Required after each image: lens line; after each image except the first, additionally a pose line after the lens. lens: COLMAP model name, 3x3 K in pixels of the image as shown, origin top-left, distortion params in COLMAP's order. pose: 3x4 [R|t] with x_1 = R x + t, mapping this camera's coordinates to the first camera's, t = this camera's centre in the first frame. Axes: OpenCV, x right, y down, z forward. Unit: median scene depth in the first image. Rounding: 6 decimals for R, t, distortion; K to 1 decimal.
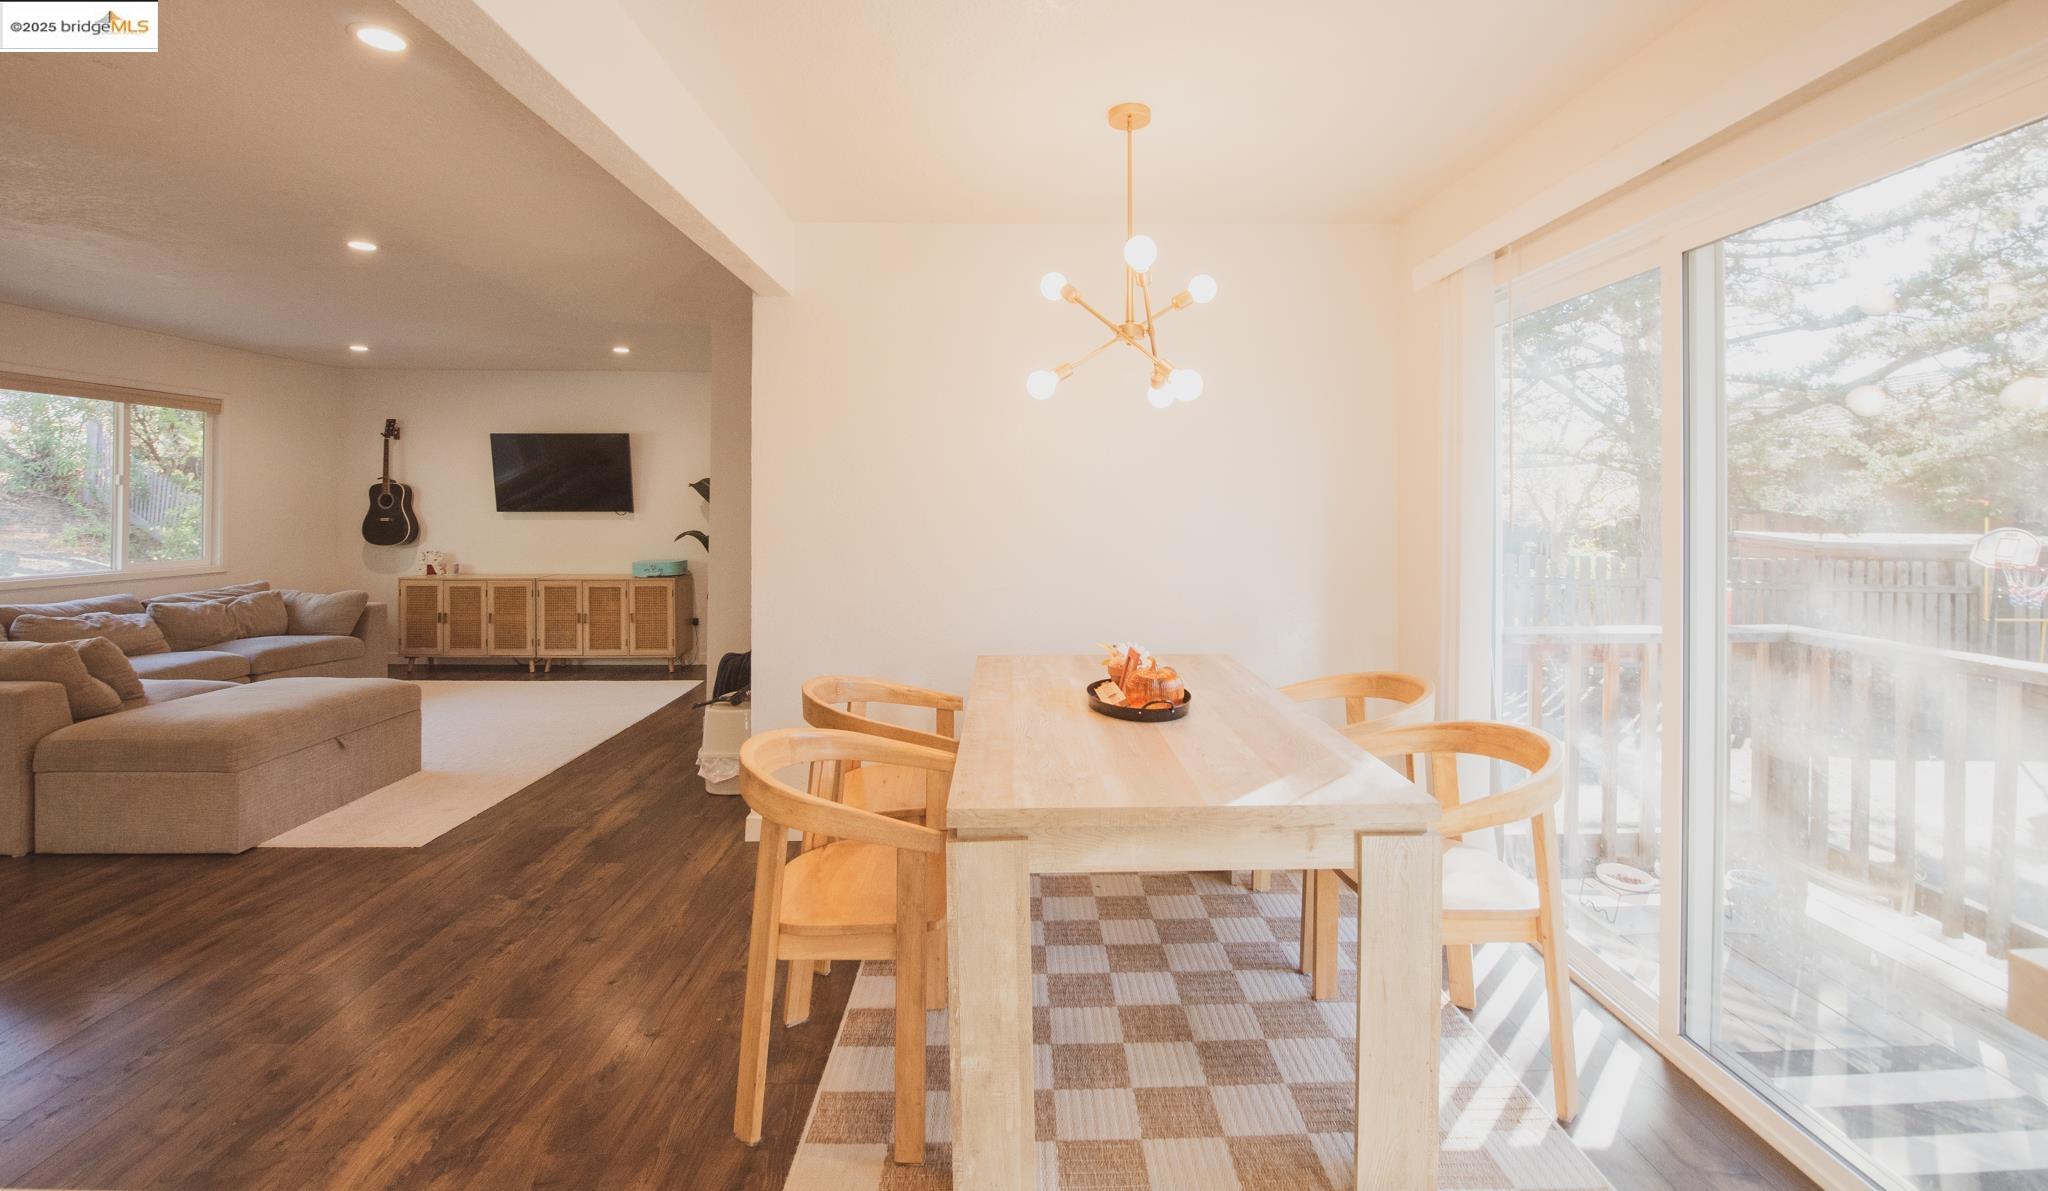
lens RADIAL K [[829.1, 0, 1023.4], [0, 829.1, 501.6], [0, 0, 1]] dist [-0.016284, -0.001057]
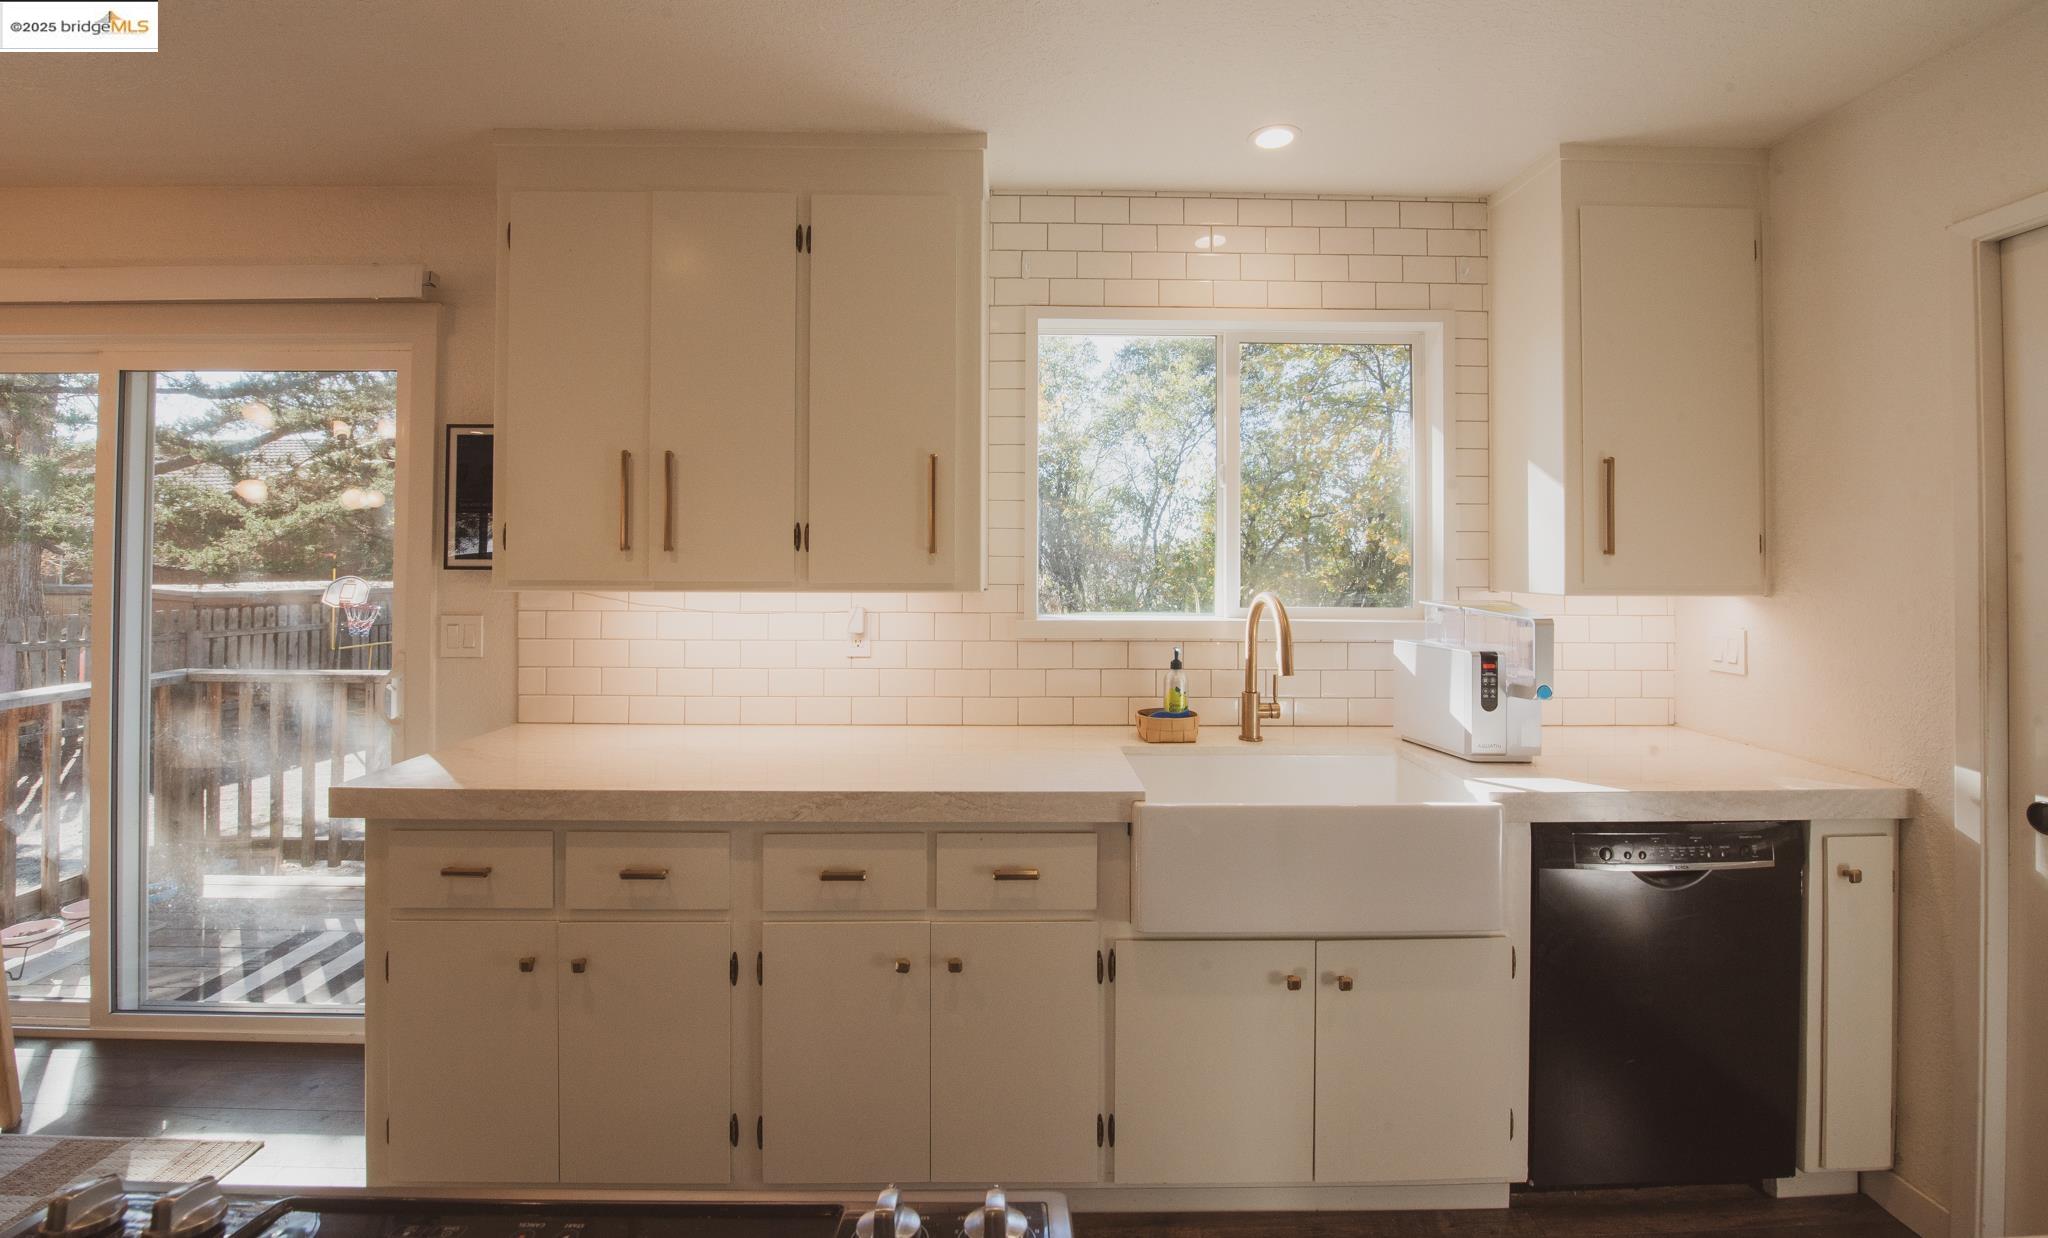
lens RADIAL K [[833.6, 0, 1024.5], [0, 833.6, 549.9], [0, 0, 1]] dist [-0.018133, 0.000298]
pose [[0.002580, 0.008758, 0.999958, -0.114990], [-0.010493, 0.999907, -0.008730, -0.010591], [-0.999942, -0.010470, 0.002672, -0.101622]]
